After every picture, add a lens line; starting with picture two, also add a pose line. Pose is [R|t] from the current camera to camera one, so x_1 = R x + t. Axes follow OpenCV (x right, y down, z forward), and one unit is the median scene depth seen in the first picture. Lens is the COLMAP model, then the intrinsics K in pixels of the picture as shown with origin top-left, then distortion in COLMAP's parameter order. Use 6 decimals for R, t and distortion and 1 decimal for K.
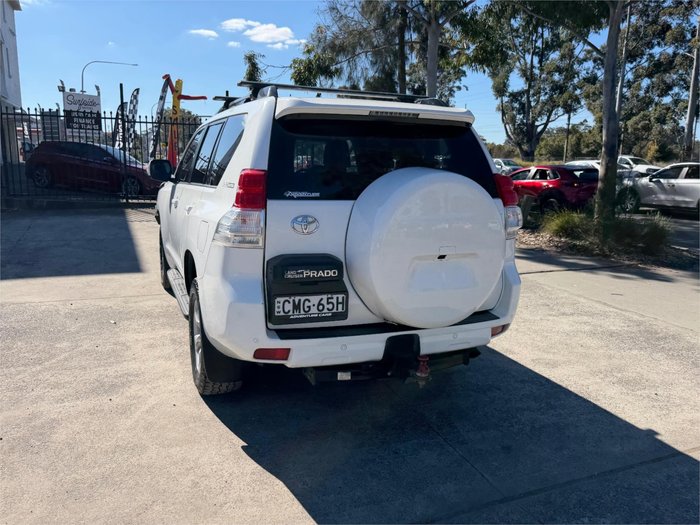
lens RADIAL K [[552.5, 0, 342.4], [0, 552.5, 247.5], [0, 0, 1]] dist [0.043963, -0.067097]
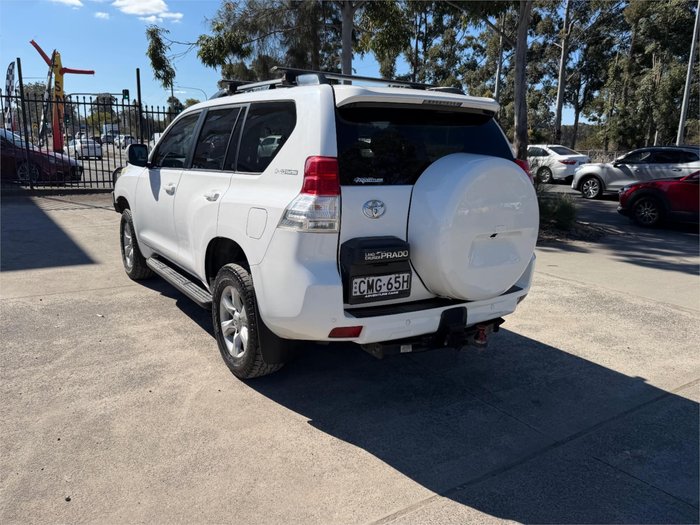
lens RADIAL K [[552.5, 0, 341.1], [0, 552.5, 257.6], [0, 0, 1]] dist [0.043963, -0.067097]
pose [[0.980657, -0.039000, 0.191808, -0.224024], [0.029632, 0.998235, 0.051467, -0.003204], [-0.193477, -0.044788, 0.980082, -0.017734]]
